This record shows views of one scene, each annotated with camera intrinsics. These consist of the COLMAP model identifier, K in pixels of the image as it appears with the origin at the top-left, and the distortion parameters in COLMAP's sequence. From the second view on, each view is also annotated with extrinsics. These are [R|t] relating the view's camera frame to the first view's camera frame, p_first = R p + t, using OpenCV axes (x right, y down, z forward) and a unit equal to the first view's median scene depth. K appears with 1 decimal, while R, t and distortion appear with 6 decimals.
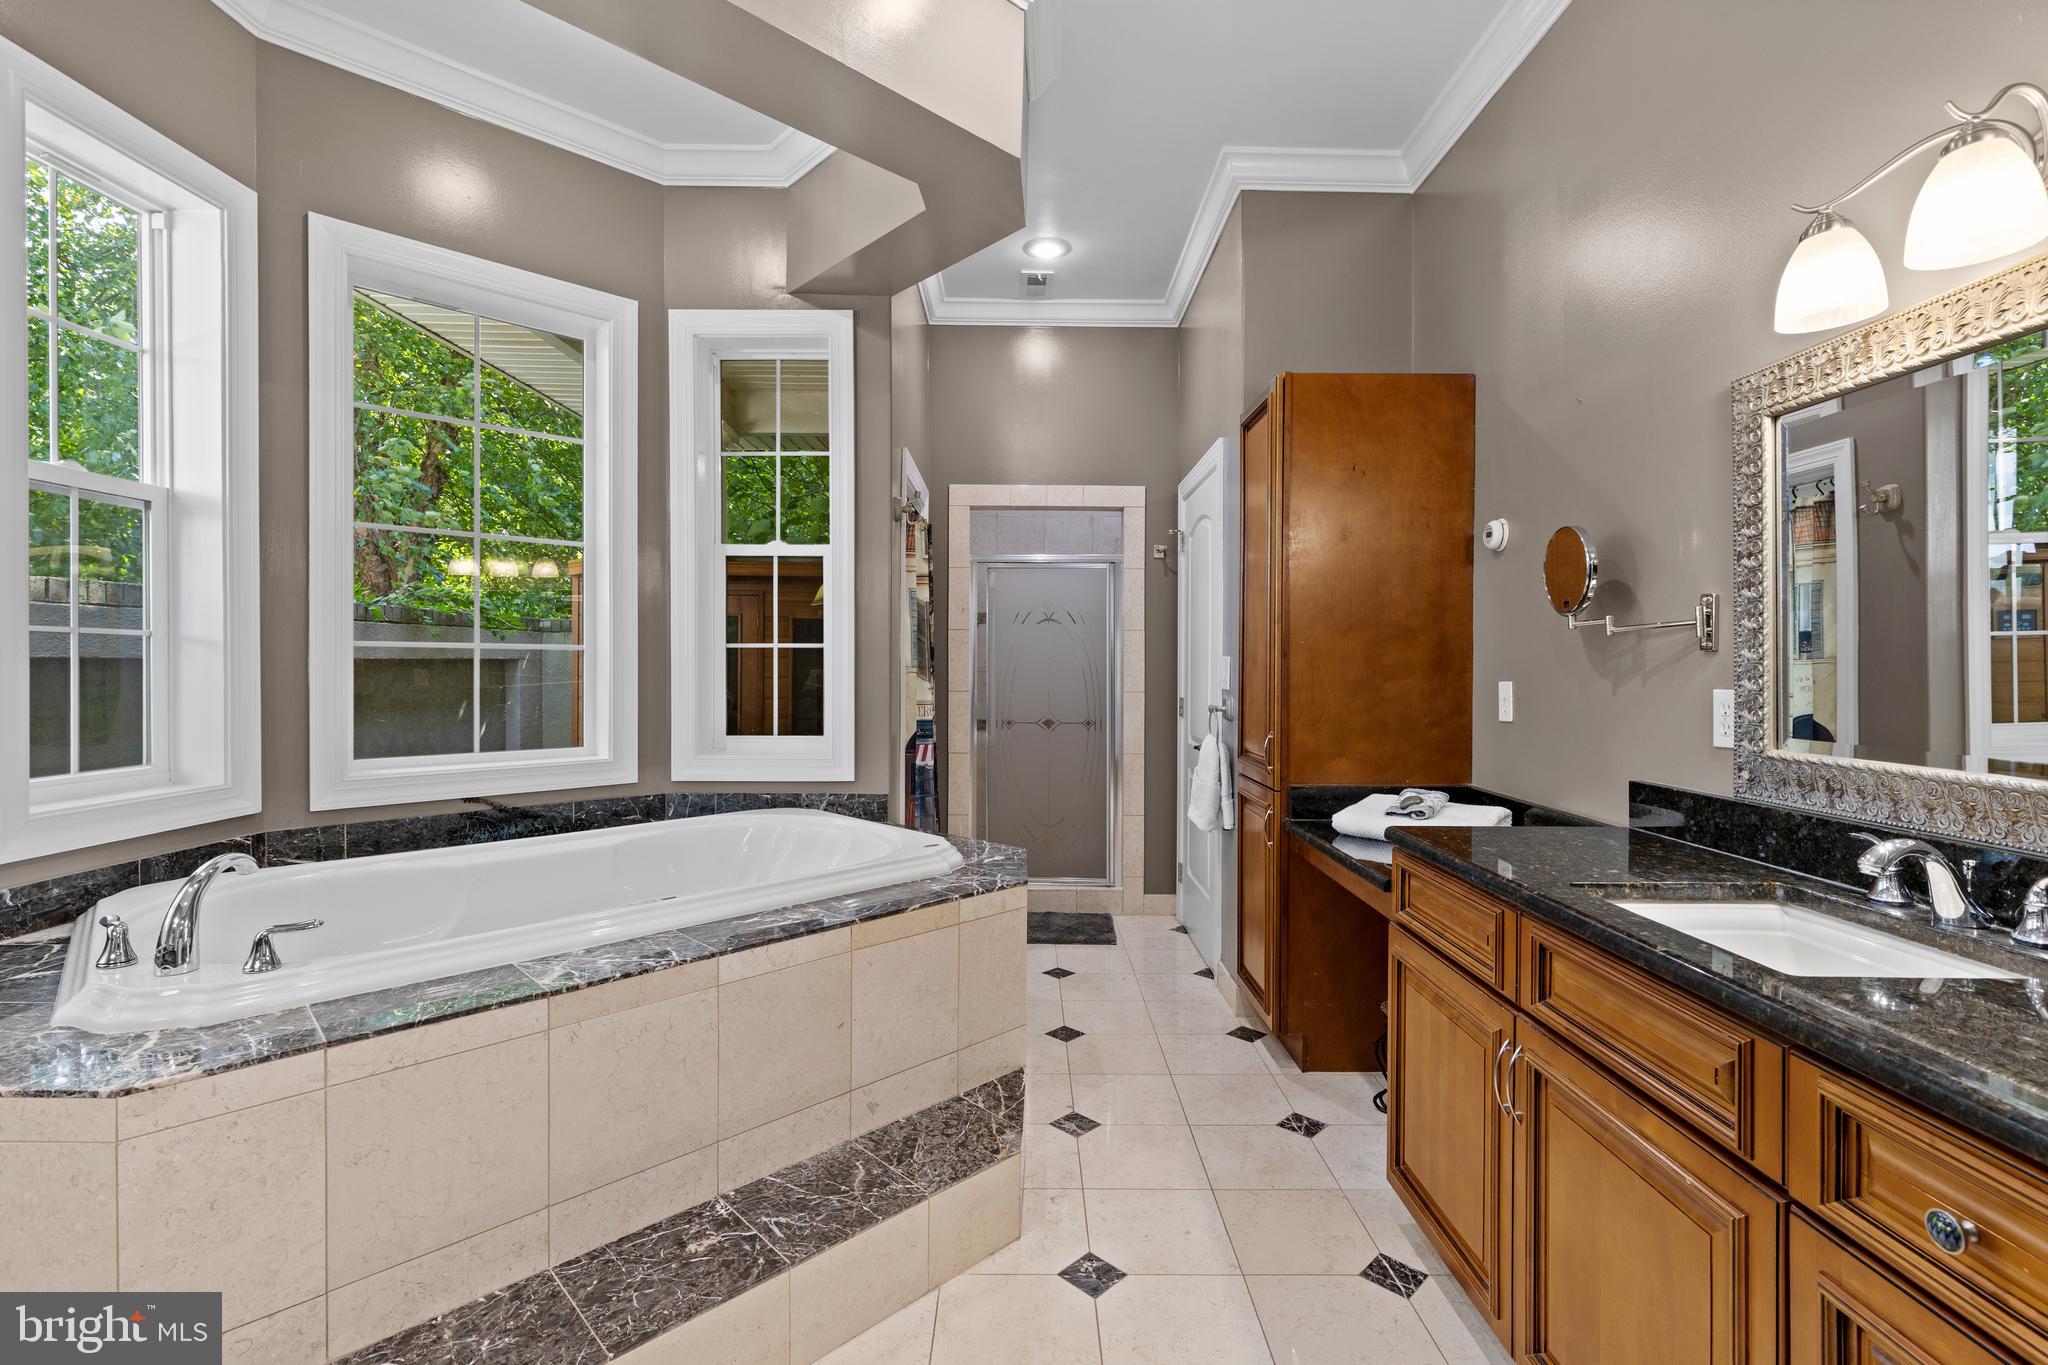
lens RADIAL K [[922.8, 0, 1025.9], [0, 922.8, 666.1], [0, 0, 1]] dist [-0.001694, -0.001245]
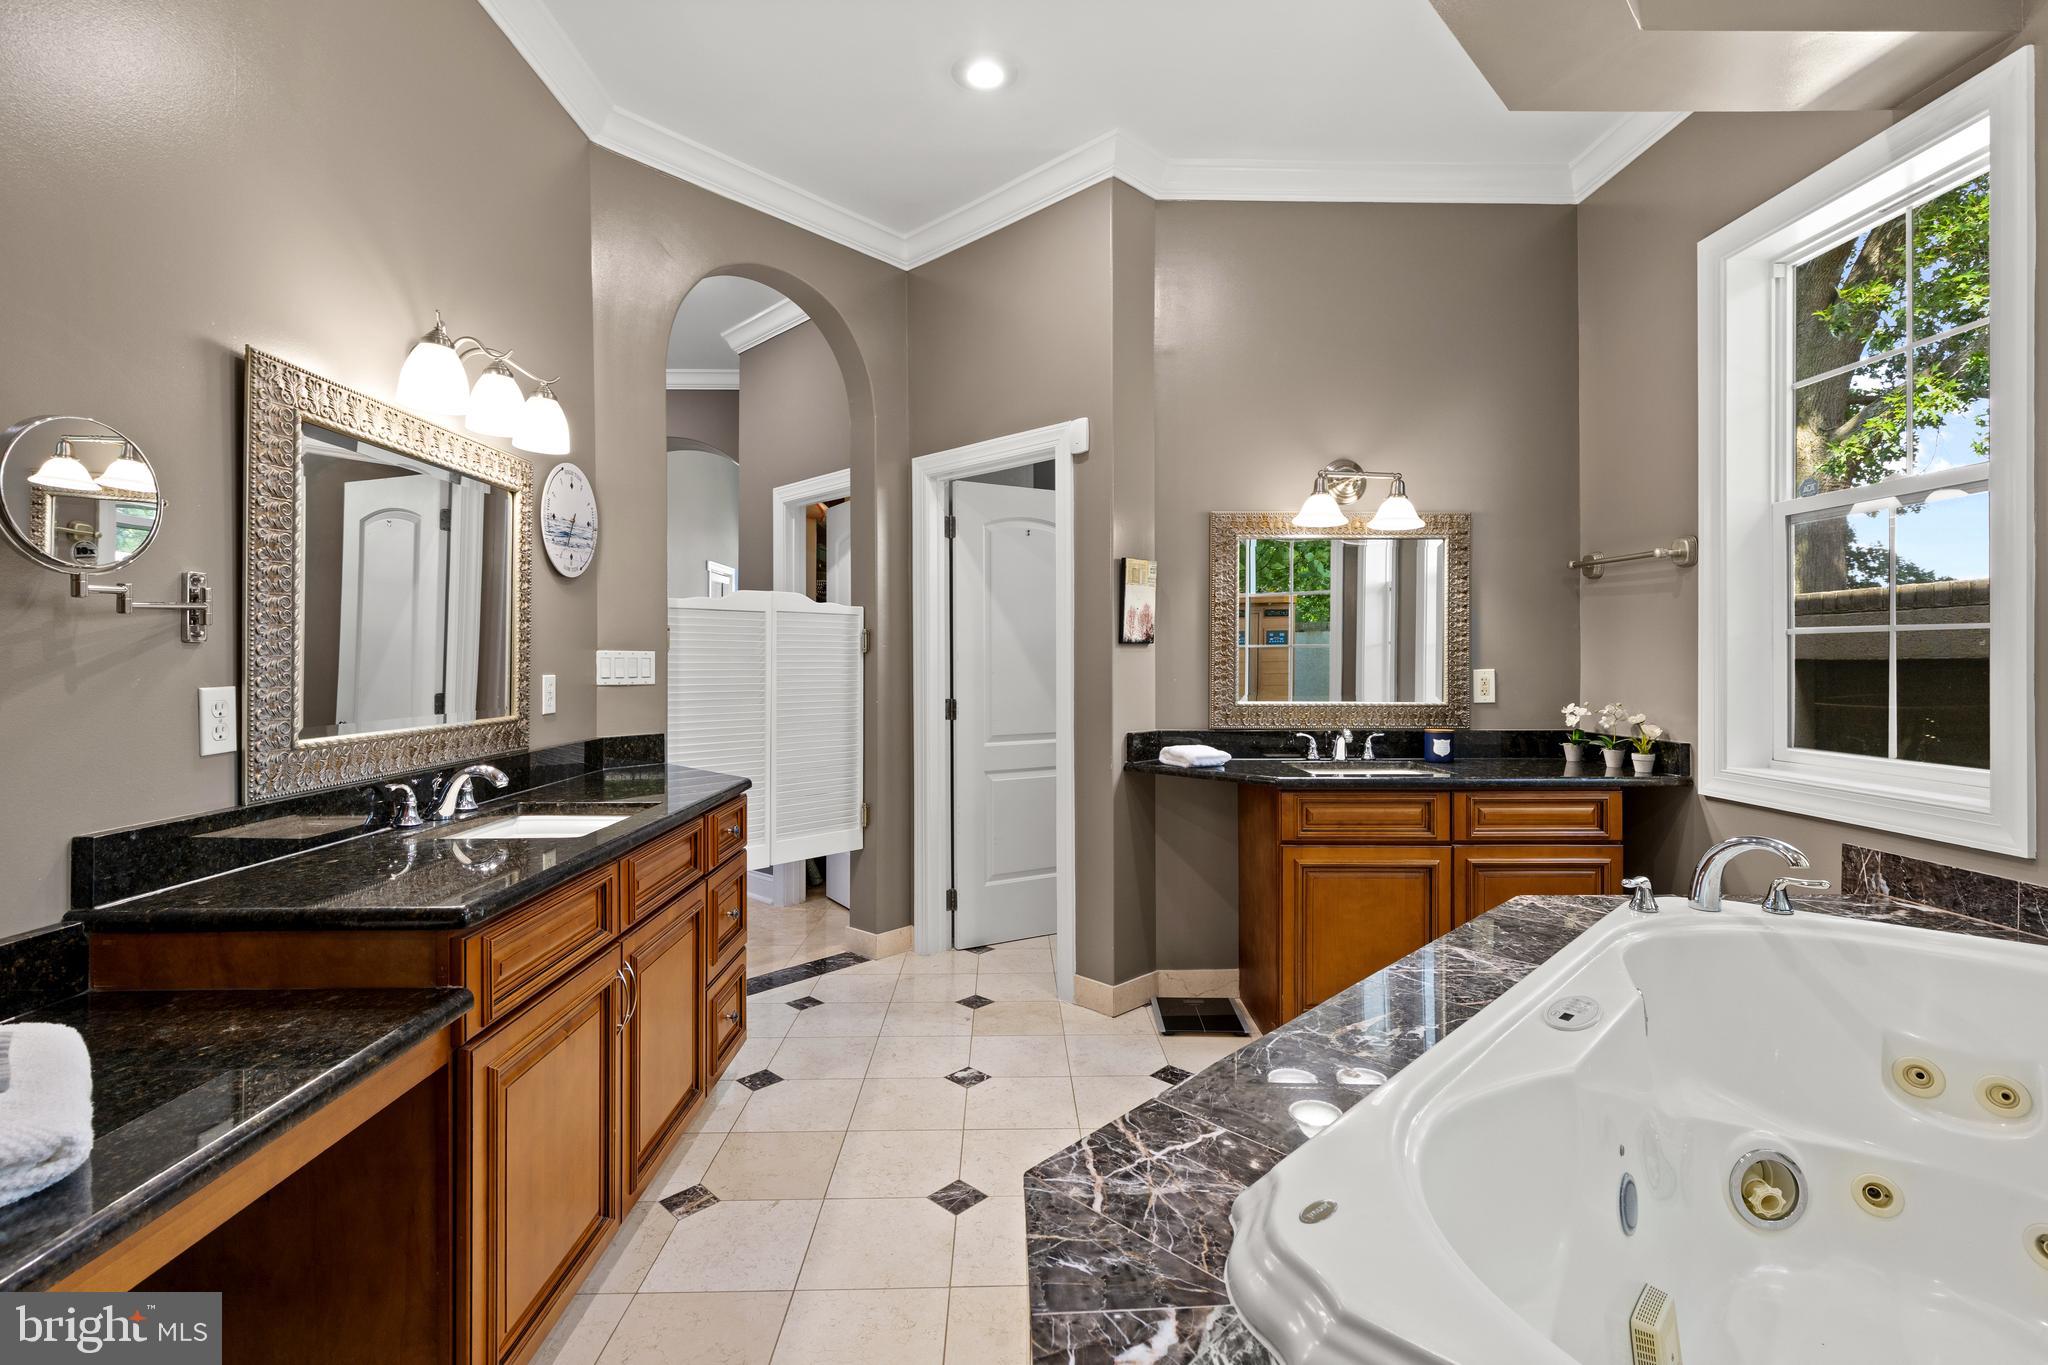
lens RADIAL K [[922.8, 0, 1024.2], [0, 922.8, 663.6], [0, 0, 1]] dist [-0.001694, -0.001245]
pose [[-0.999906, -0.005156, -0.012688, 0.013043], [-0.005319, 0.999903, 0.012906, -0.010895], [0.012620, 0.012972, -0.999836, 1.859660]]
